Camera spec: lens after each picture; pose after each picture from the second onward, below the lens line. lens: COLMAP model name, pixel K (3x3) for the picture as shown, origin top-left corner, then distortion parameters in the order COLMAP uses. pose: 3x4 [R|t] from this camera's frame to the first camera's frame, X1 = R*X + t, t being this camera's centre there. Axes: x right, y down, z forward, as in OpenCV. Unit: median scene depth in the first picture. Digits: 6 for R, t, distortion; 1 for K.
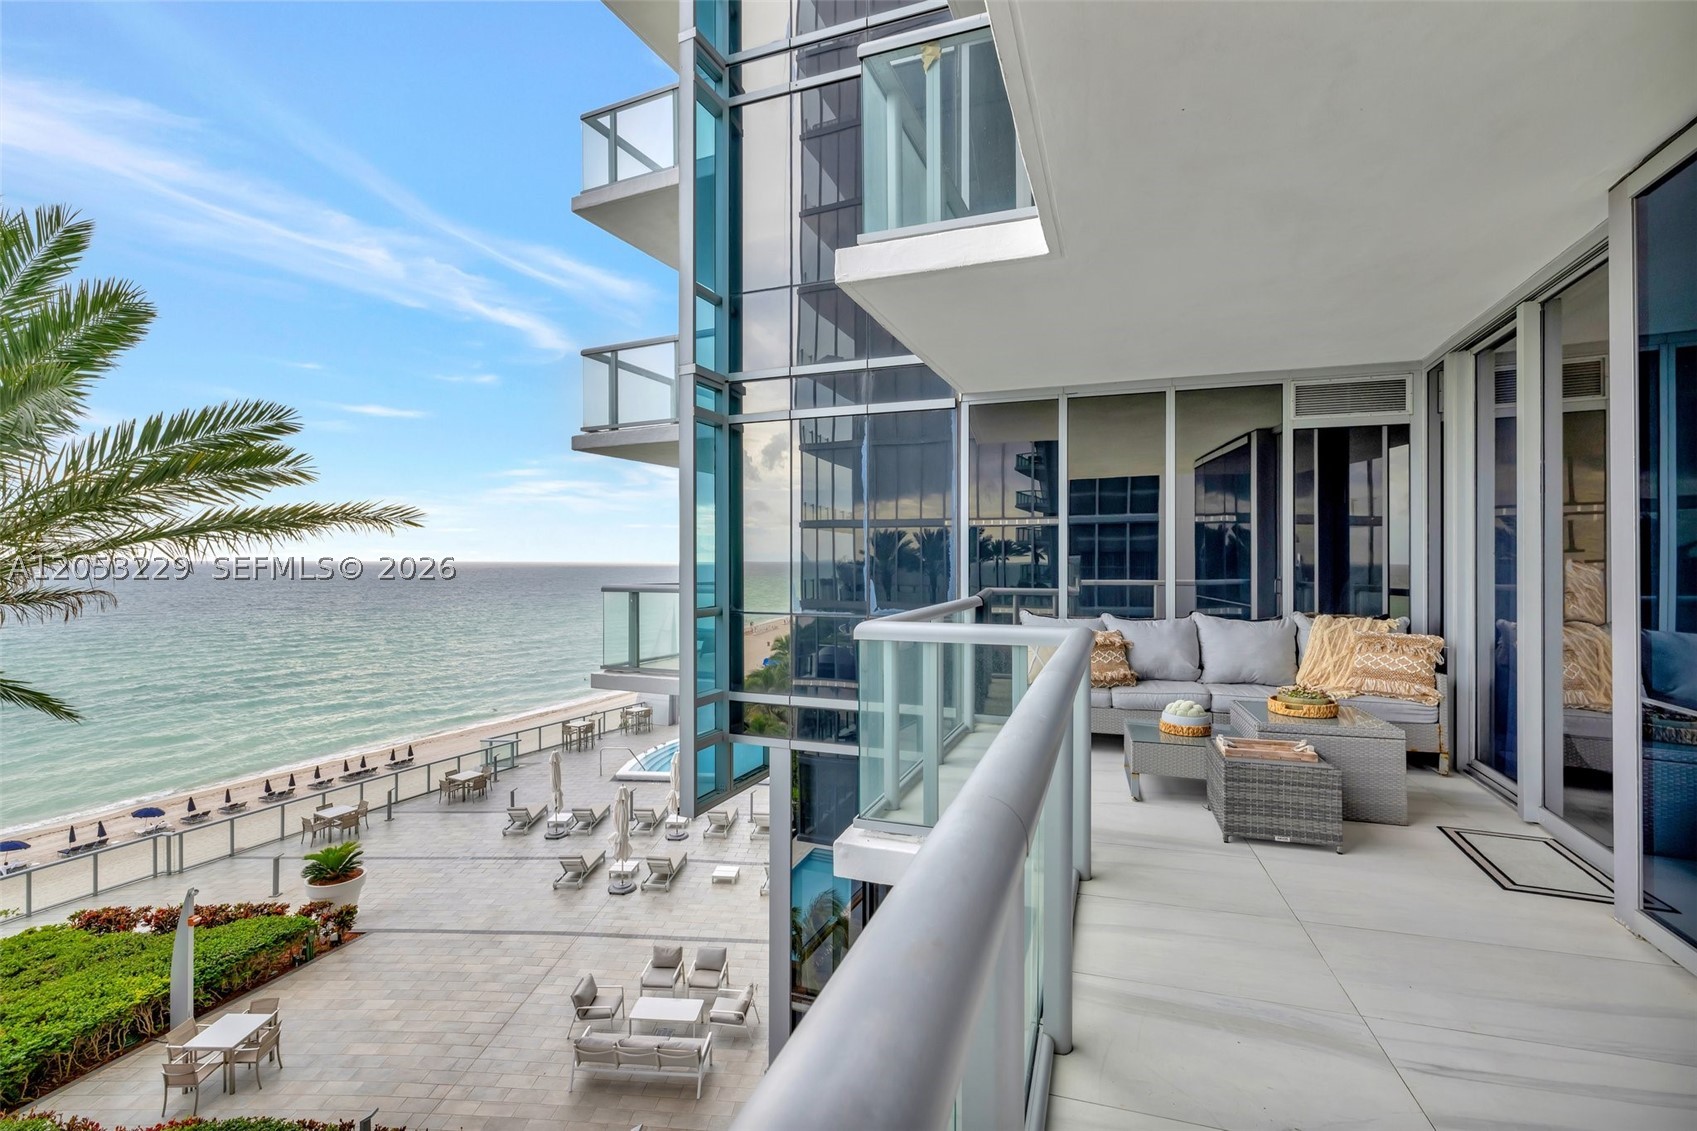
lens RADIAL K [[713.2, 0, 845.4], [0, 713.2, 573.2], [0, 0, 1]] dist [0.009007, -0.000040]
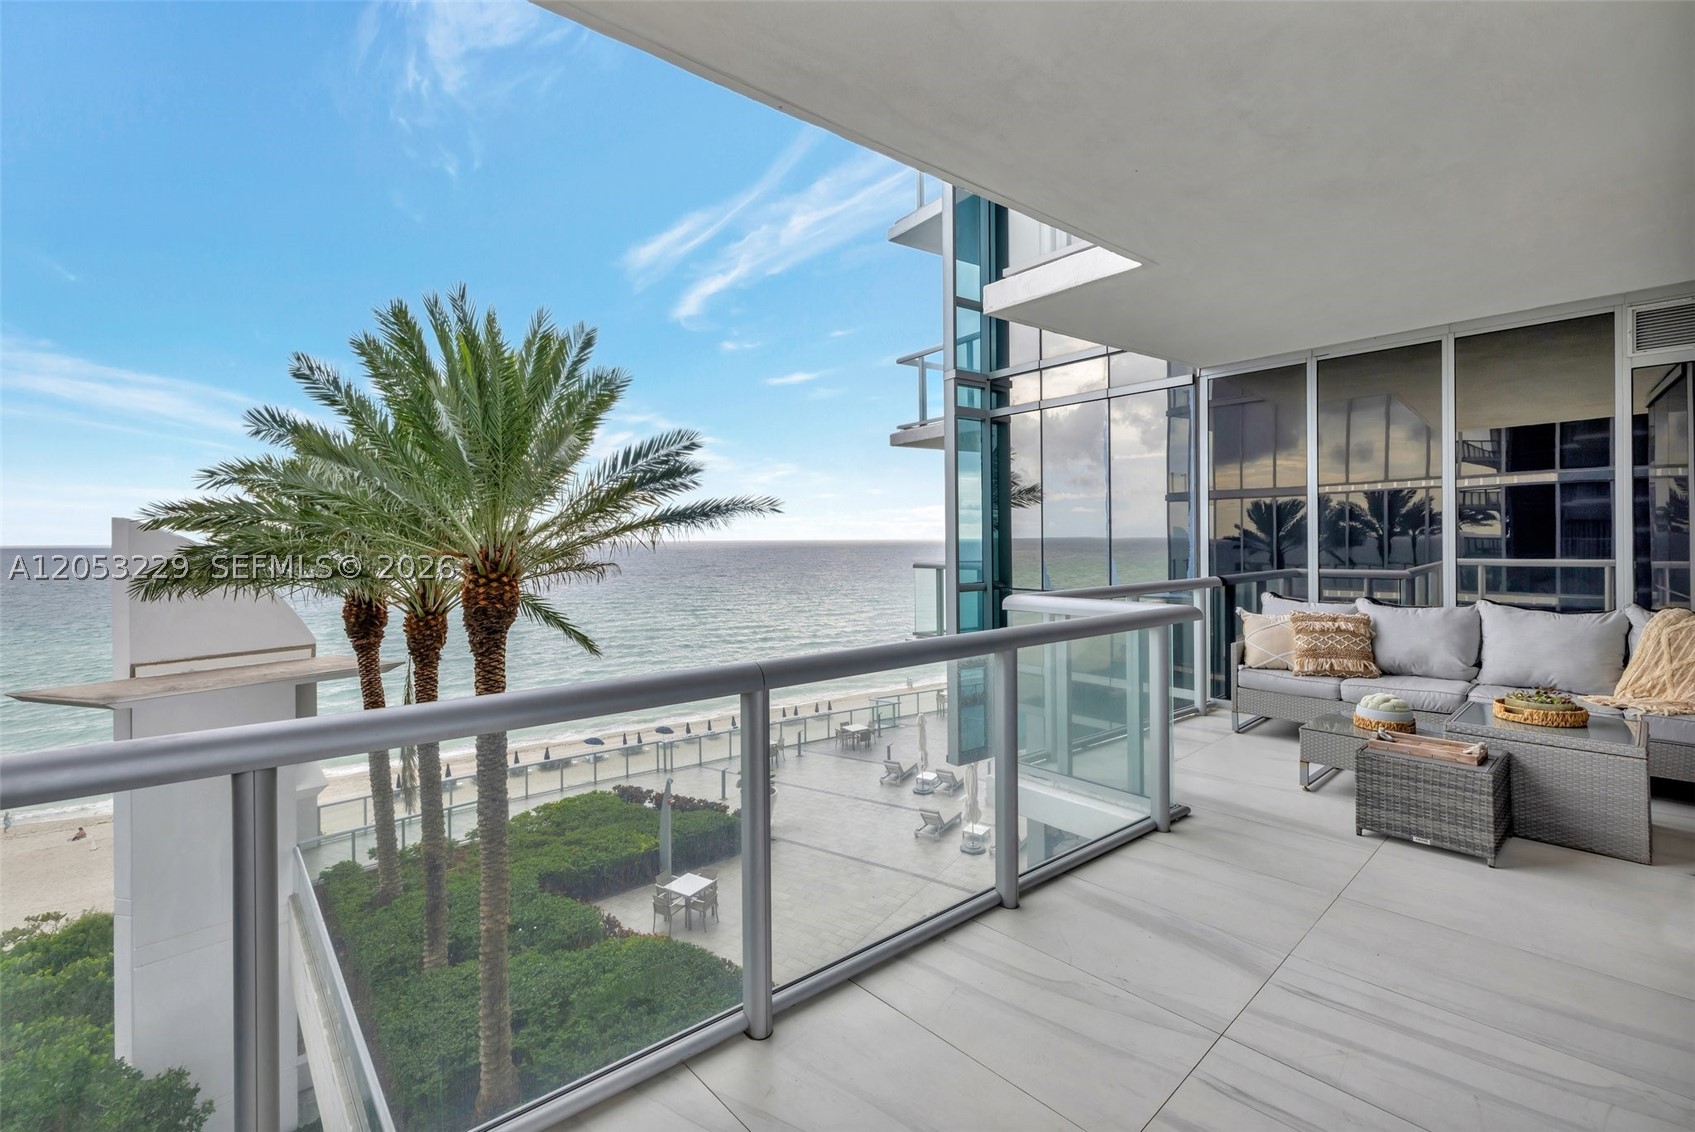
lens RADIAL K [[769.2, 0, 847.5], [0, 769.2, 566.0], [0, 0, 1]] dist [0.014020, 0.000482]
pose [[0.851935, 0.009904, -0.523554, 0.164908], [0.001483, 0.999771, 0.021325, -0.003053], [0.523645, -0.018944, 0.851726, -0.081564]]
